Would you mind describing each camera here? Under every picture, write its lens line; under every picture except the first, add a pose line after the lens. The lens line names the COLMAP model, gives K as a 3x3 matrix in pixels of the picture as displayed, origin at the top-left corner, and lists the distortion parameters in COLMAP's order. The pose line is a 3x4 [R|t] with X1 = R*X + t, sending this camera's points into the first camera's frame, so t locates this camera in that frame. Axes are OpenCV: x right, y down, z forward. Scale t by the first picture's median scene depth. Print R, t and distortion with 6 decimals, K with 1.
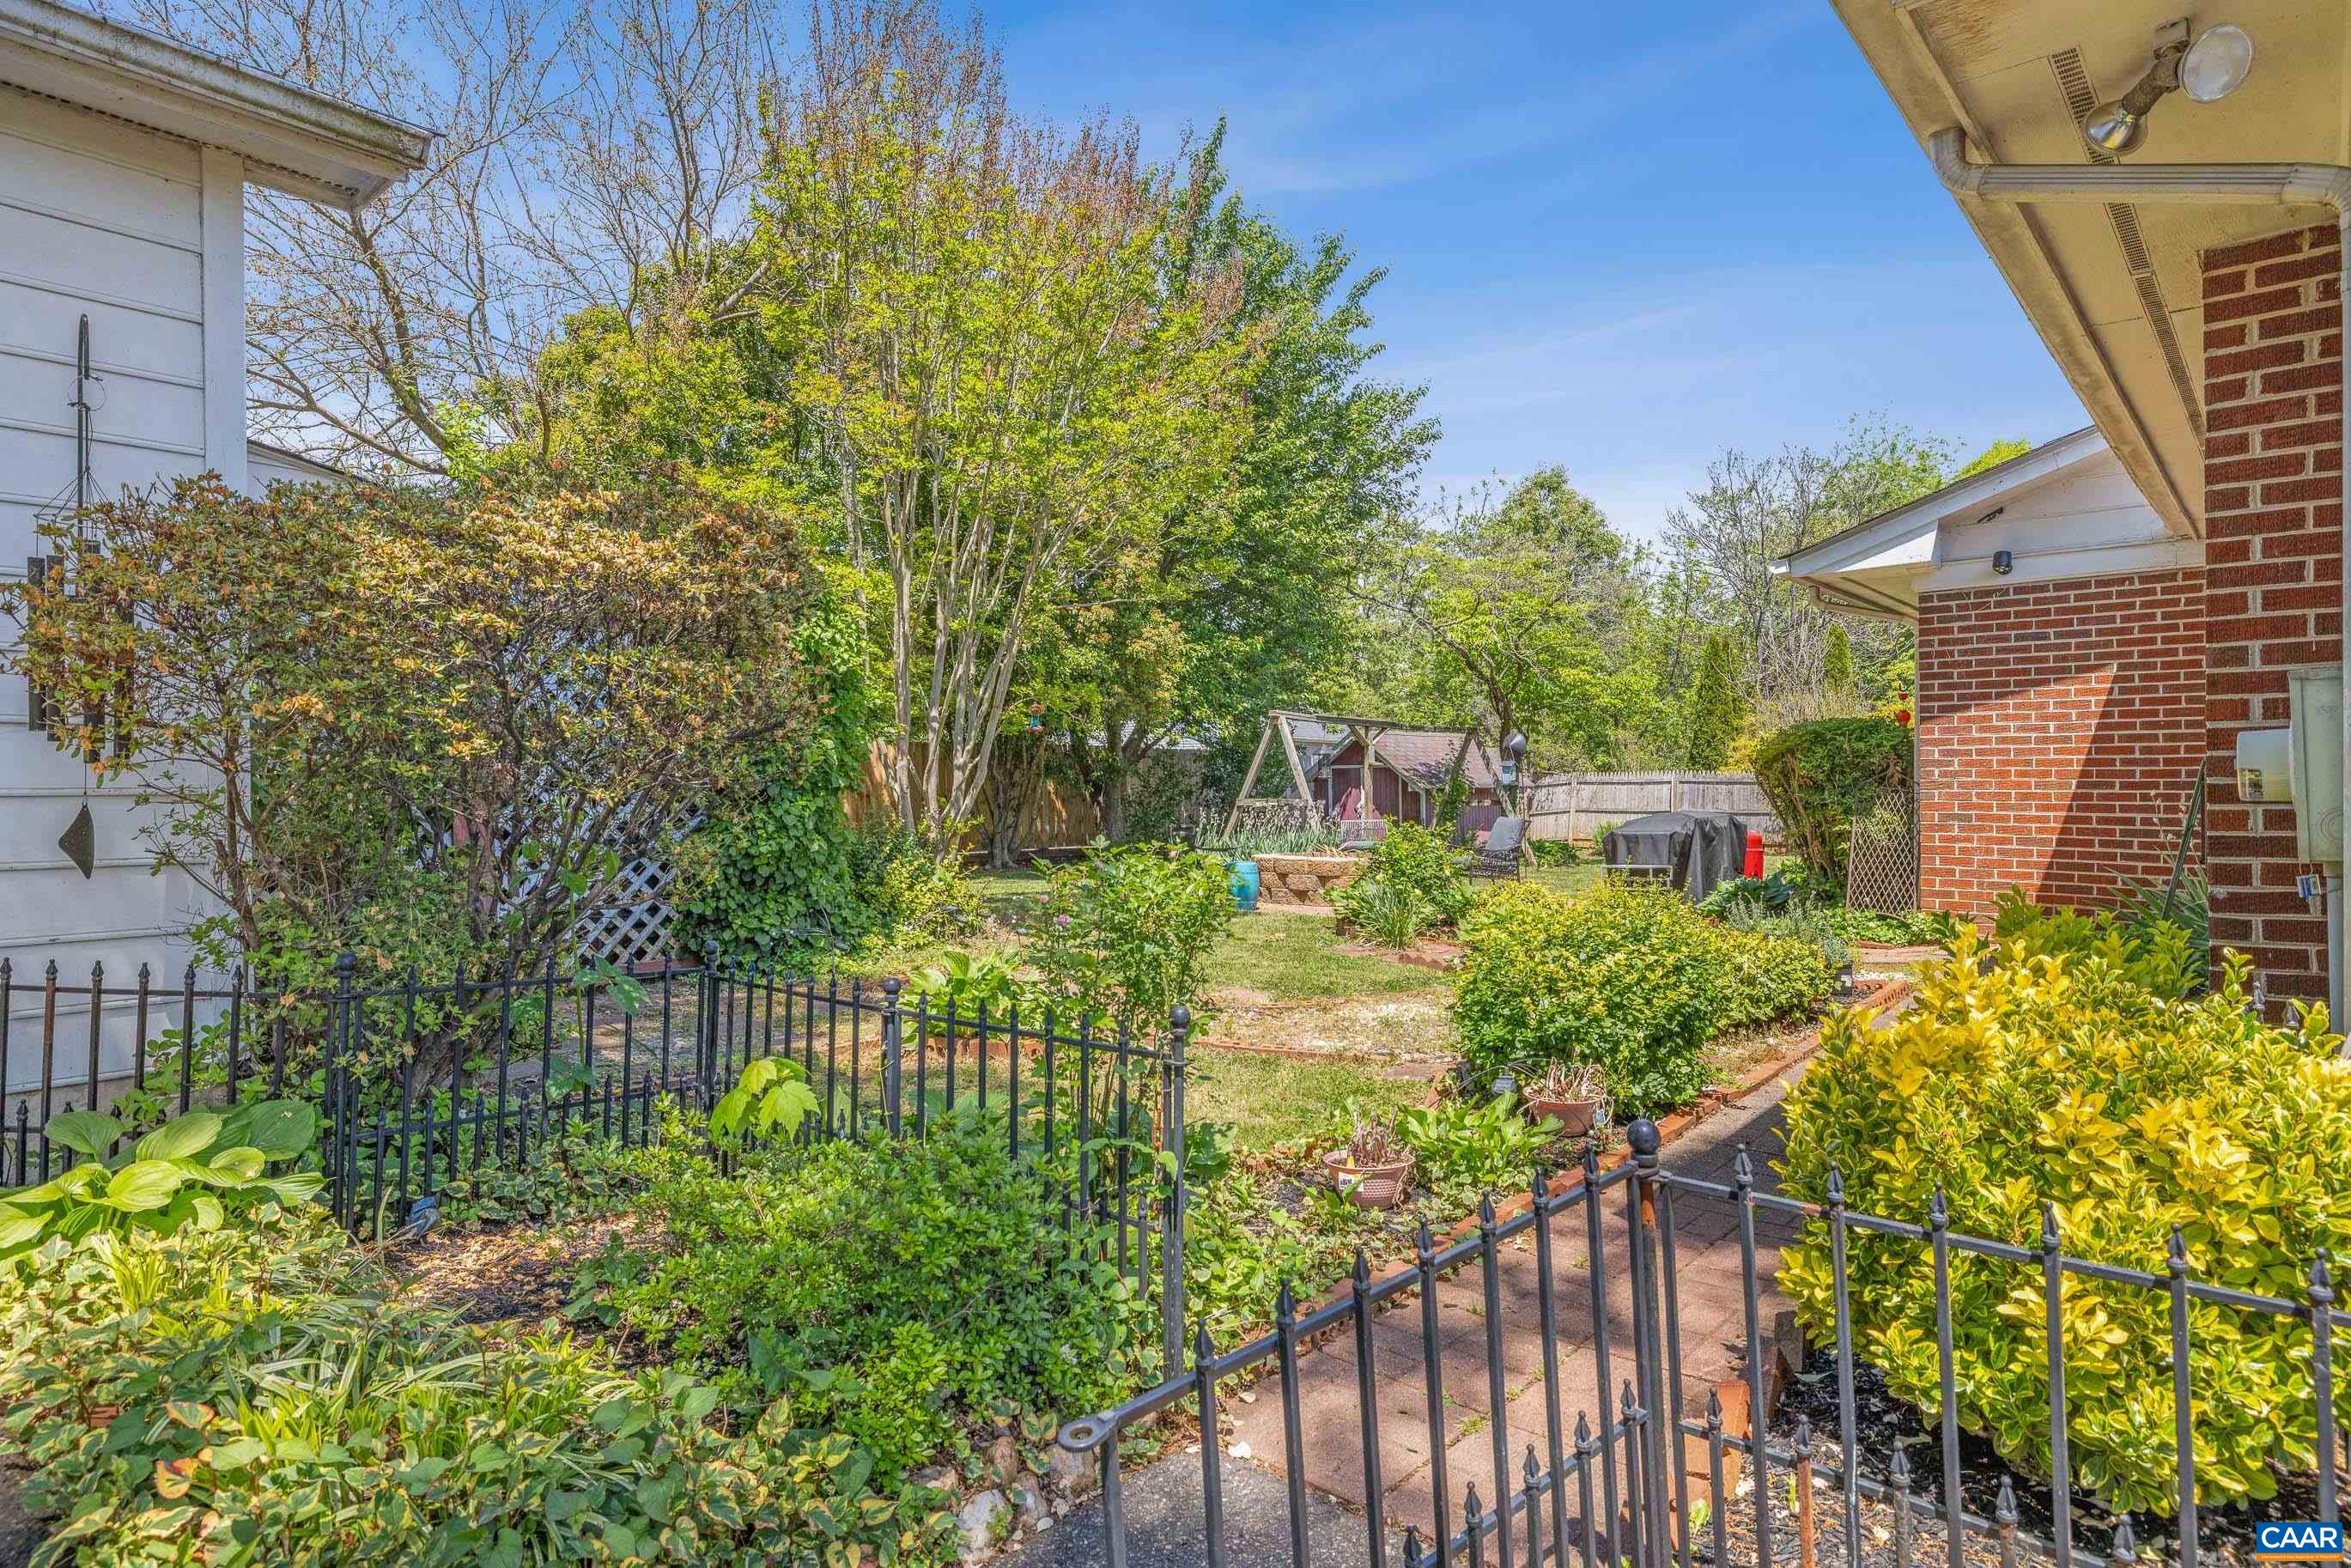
lens RADIAL K [[1260.6, 0, 1182.0], [0, 1260.6, 744.0], [0, 0, 1]] dist [-0.047664, 0.000137]
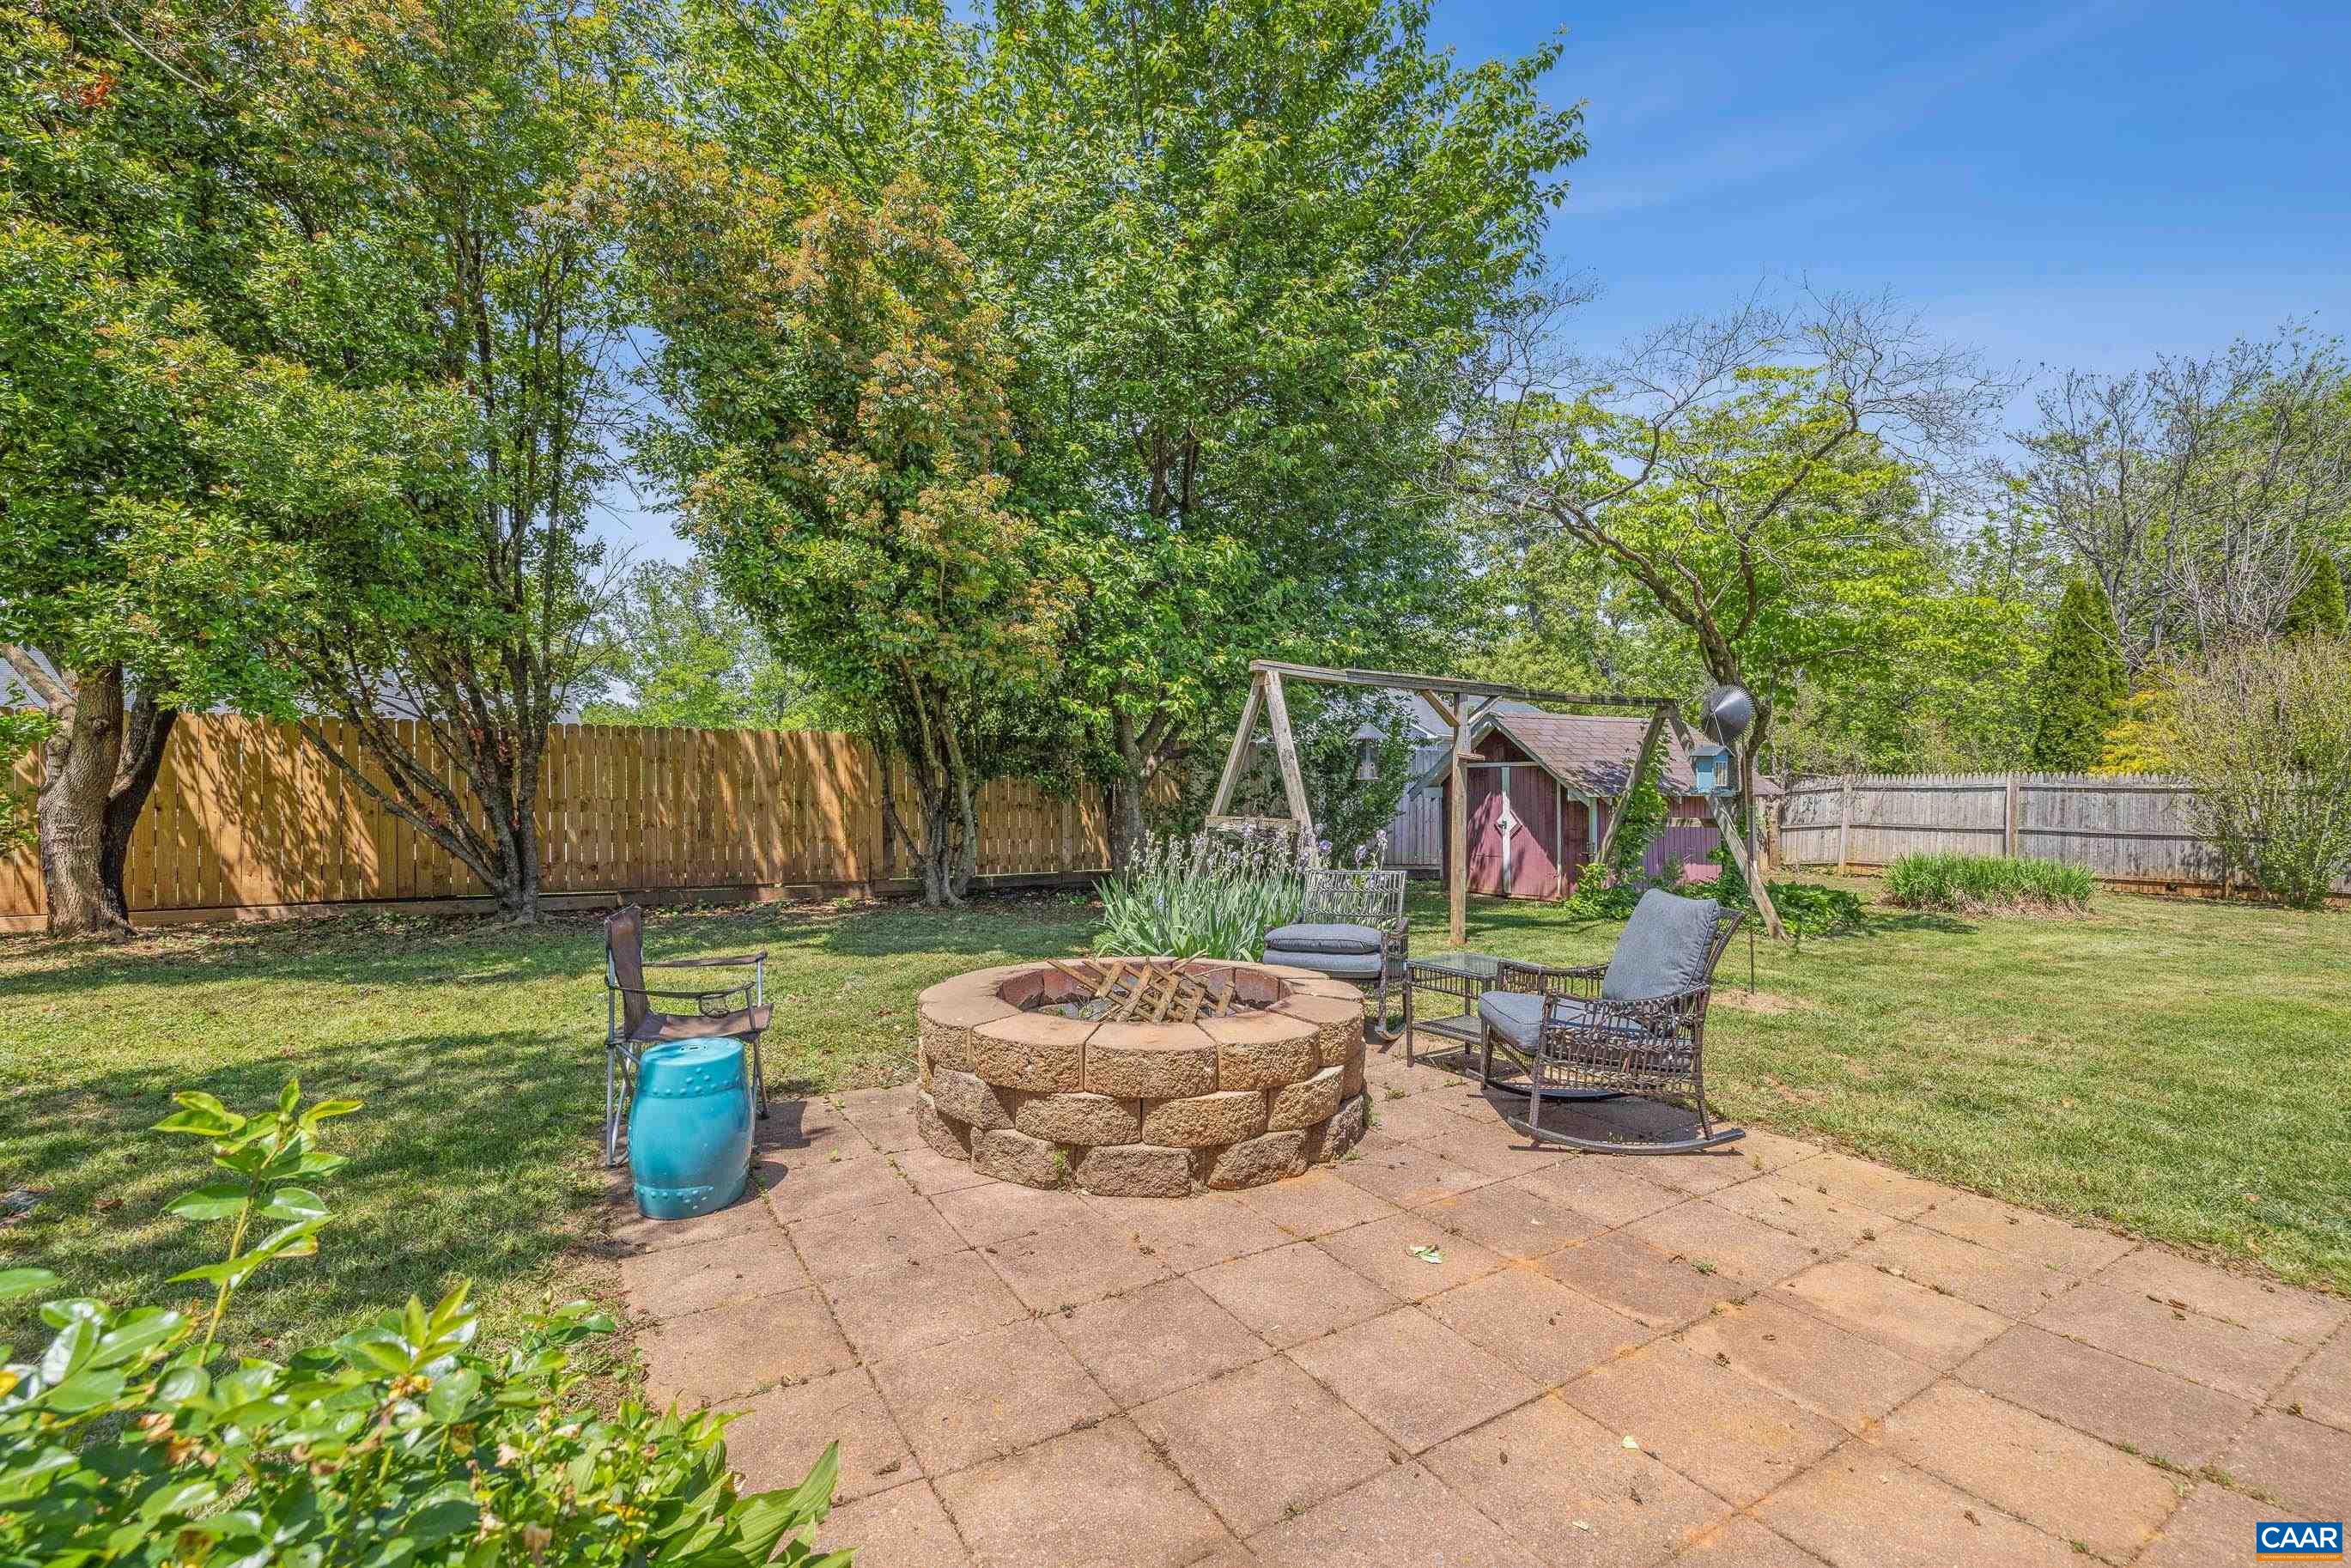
lens RADIAL K [[1008.3, 0, 1177.1], [0, 1008.3, 760.0], [0, 0, 1]] dist [-0.002708, -0.000765]
pose [[0.962176, -0.002577, -0.272418, 0.150225], [0.004526, 0.999968, 0.006527, 0.013457], [0.272393, -0.007513, 0.962157, 0.516345]]
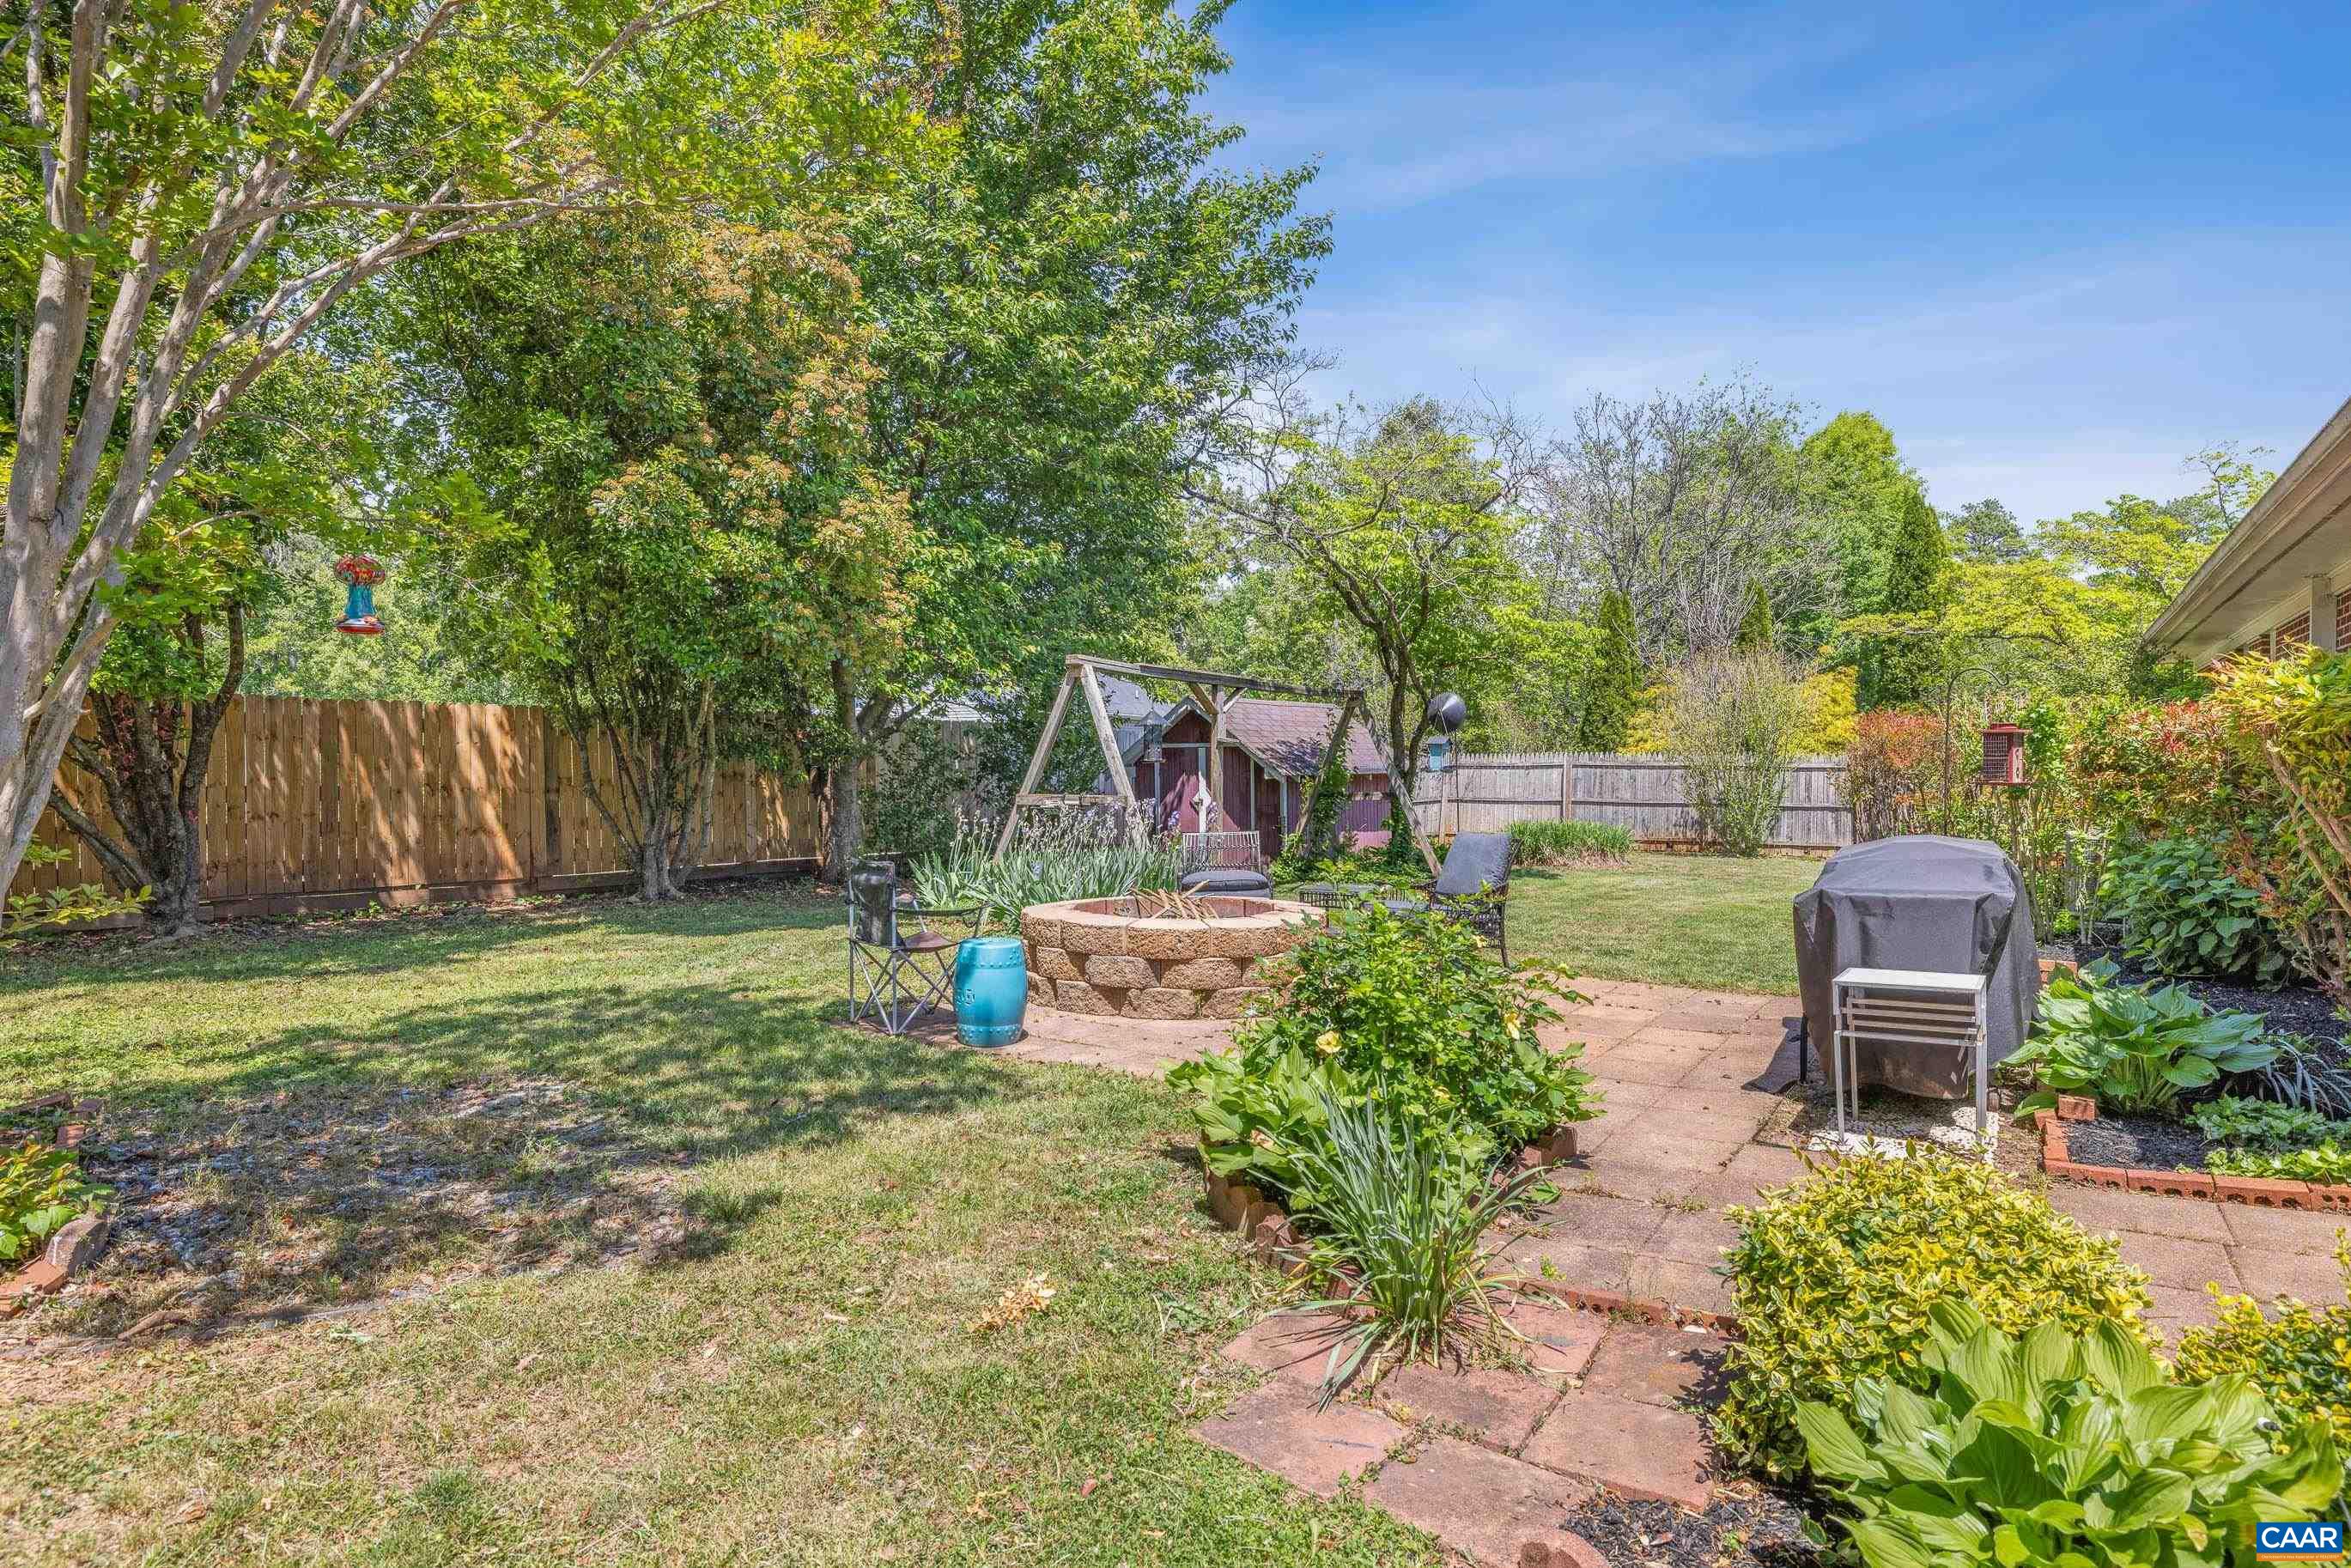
lens RADIAL K [[1260.6, 0, 1182.0], [0, 1260.6, 744.0], [0, 0, 1]] dist [-0.047664, 0.000137]
pose [[0.989587, 0.003424, 0.143893, 0.032952], [-0.005695, 0.999866, 0.015372, 0.007214], [-0.143821, -0.016031, 0.989474, 0.340080]]
